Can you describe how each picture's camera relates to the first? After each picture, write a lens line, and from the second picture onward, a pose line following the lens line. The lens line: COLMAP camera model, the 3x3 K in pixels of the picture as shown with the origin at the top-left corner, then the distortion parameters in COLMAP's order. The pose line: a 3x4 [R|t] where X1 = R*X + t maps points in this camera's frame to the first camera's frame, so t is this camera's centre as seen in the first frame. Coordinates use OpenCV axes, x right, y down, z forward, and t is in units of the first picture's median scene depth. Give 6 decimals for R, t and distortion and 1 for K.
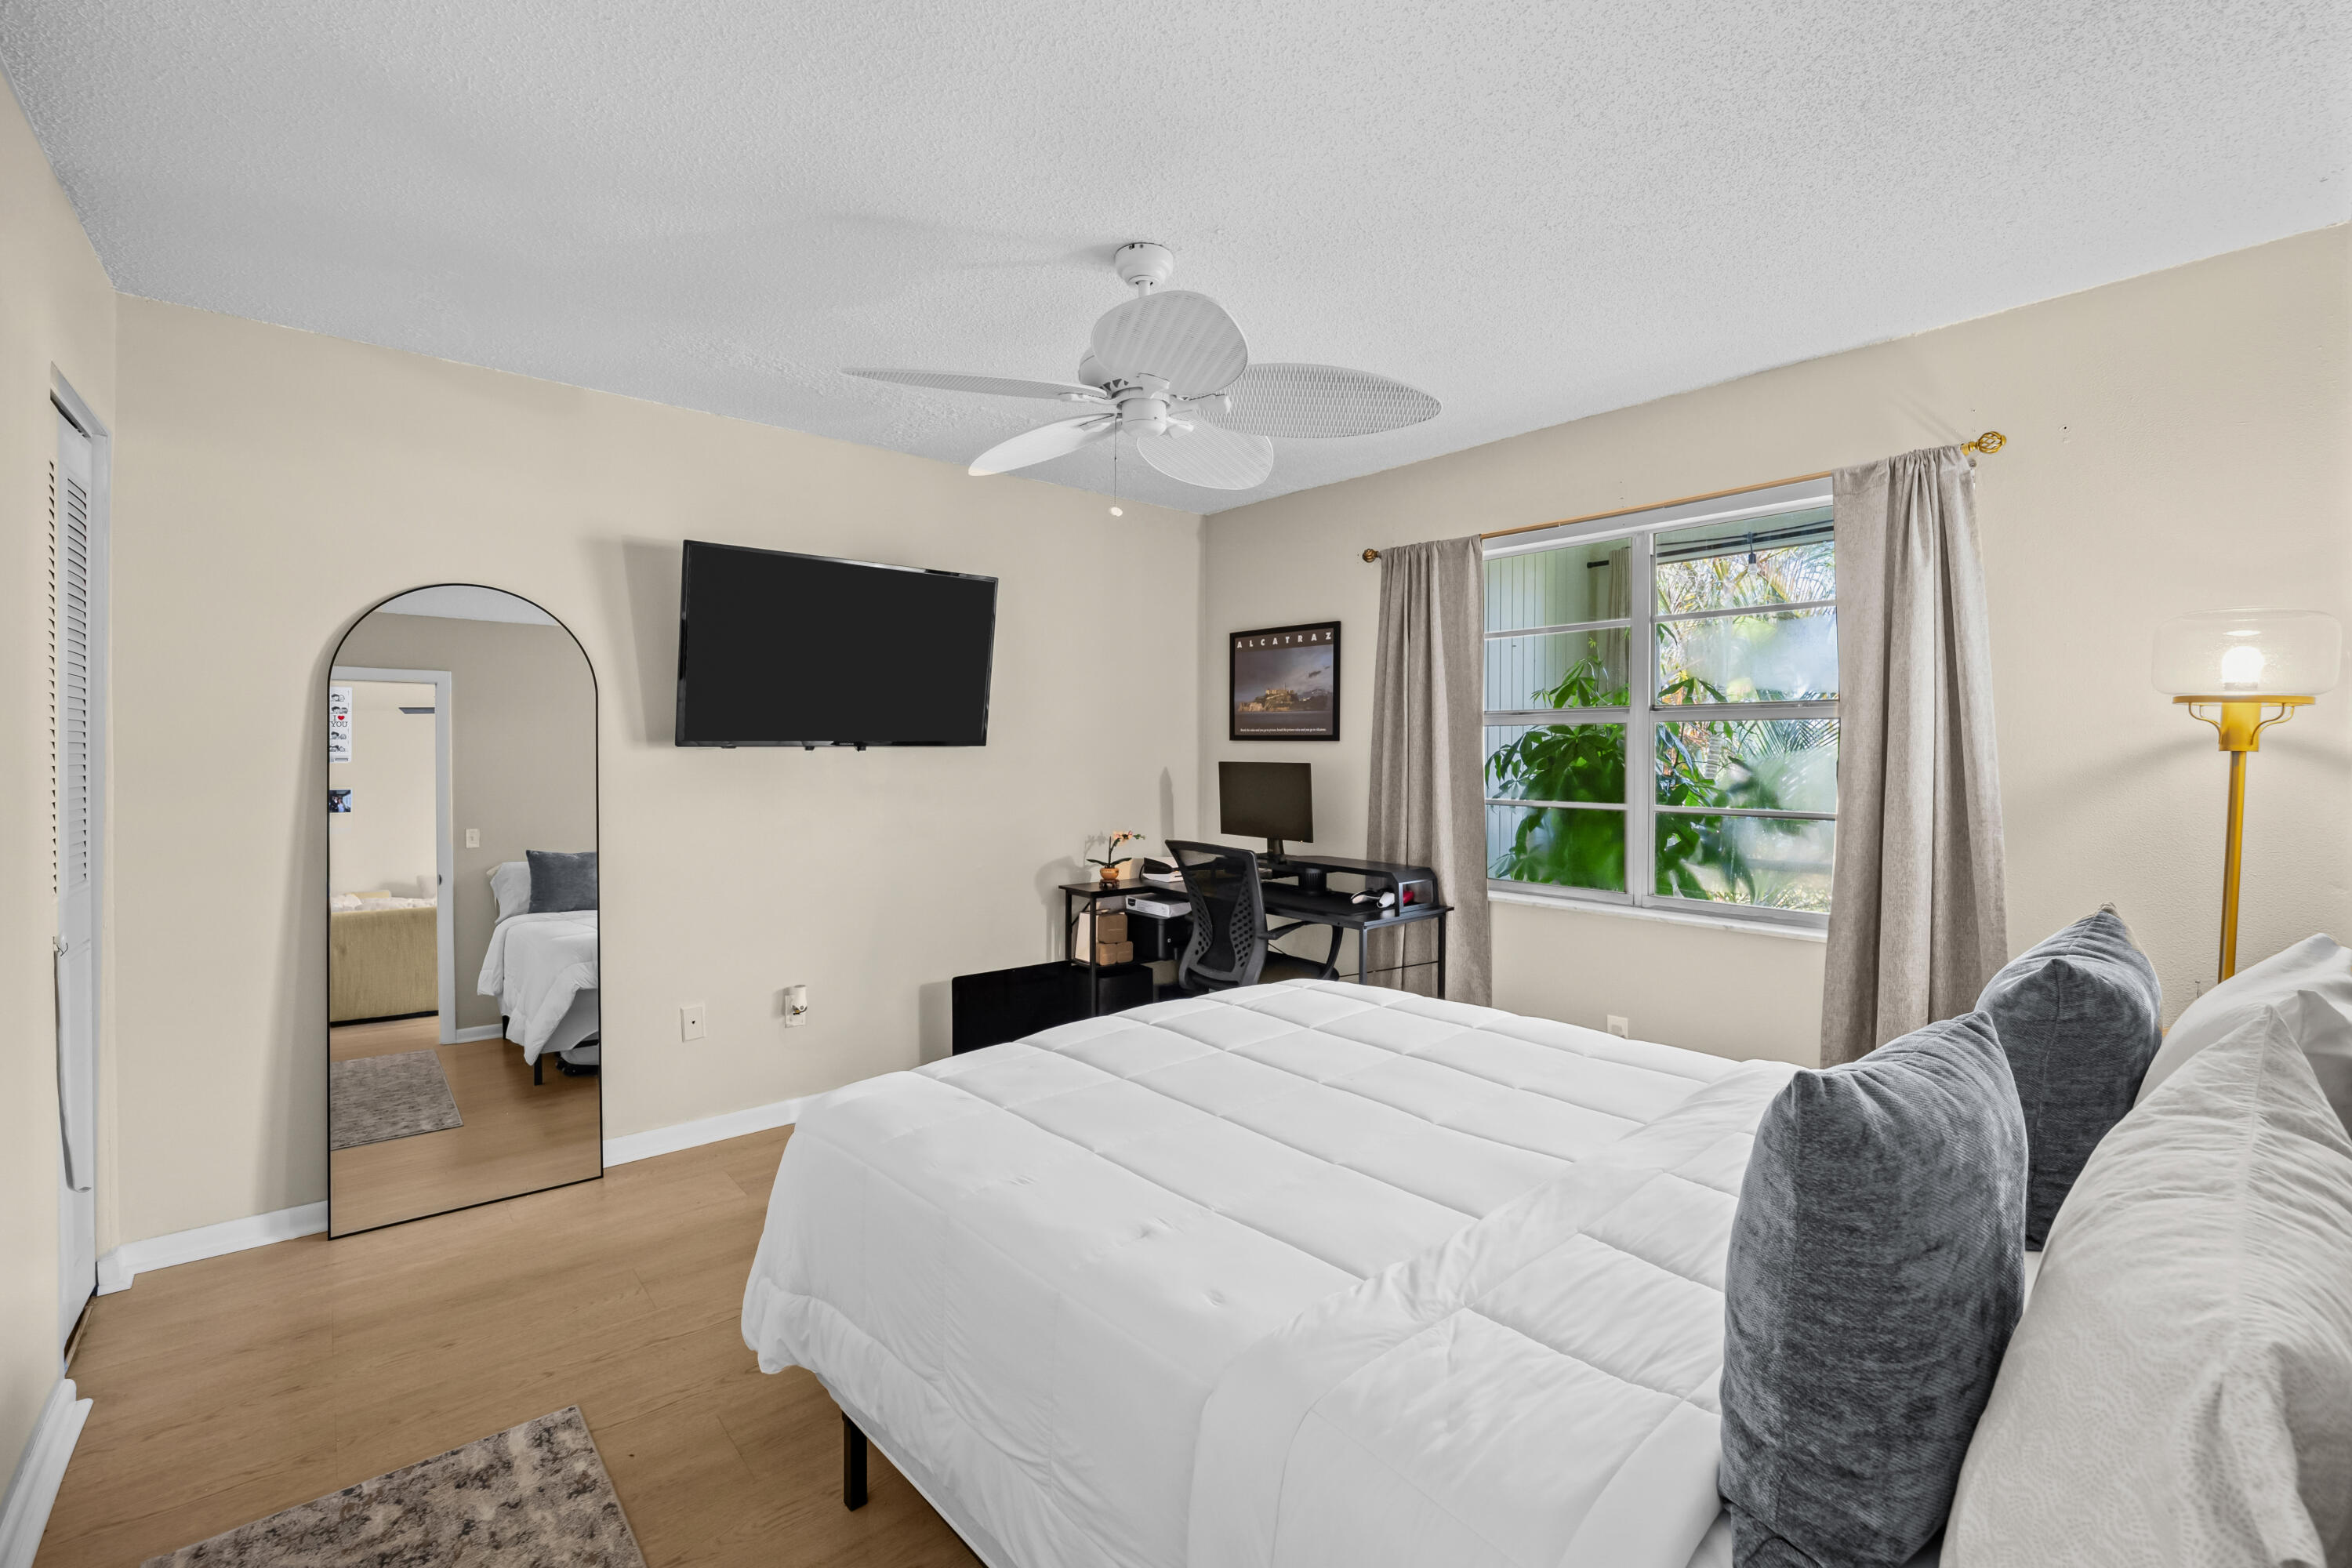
lens RADIAL K [[980.7, 0, 1171.6], [0, 980.7, 761.9], [0, 0, 1]] dist [-0.028960, 0.000148]
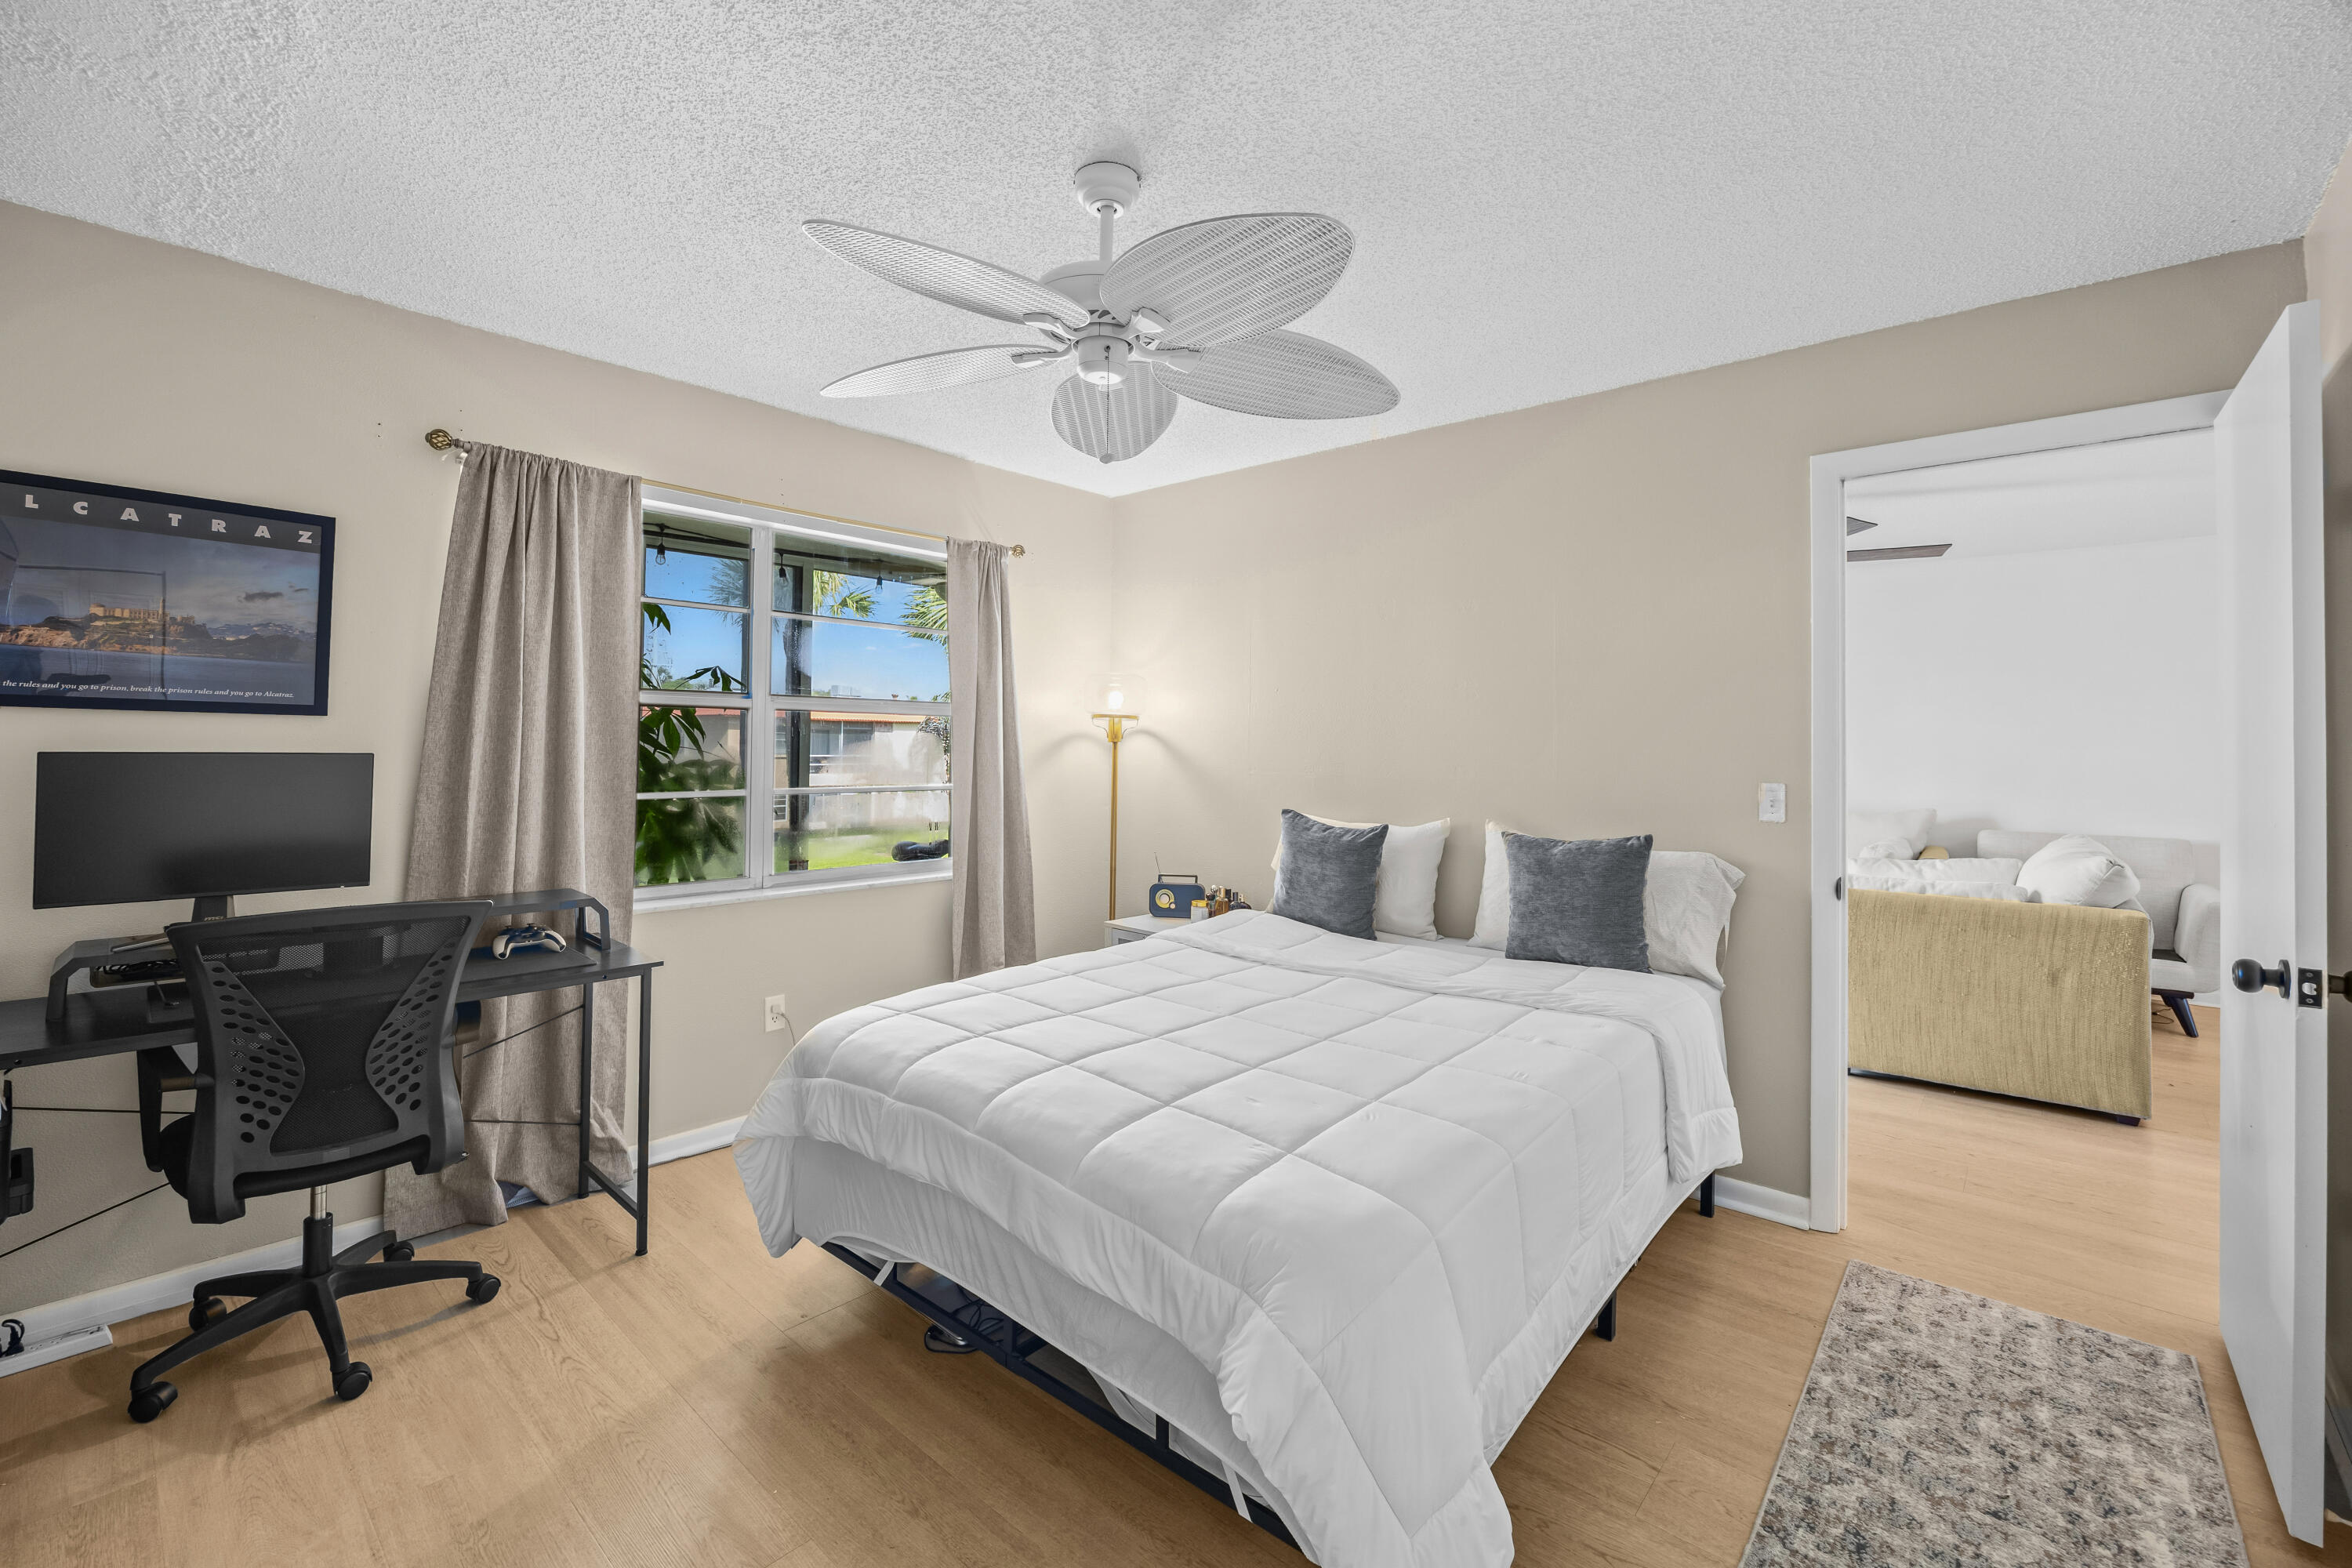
lens RADIAL K [[980.7, 0, 1171.6], [0, 980.7, 761.9], [0, 0, 1]] dist [-0.028960, 0.000148]
pose [[-0.129802, -0.014839, 0.991429, -0.521847], [0.001133, 0.999885, 0.015114, -0.001258], [-0.991539, 0.003086, -0.129770, 0.604534]]
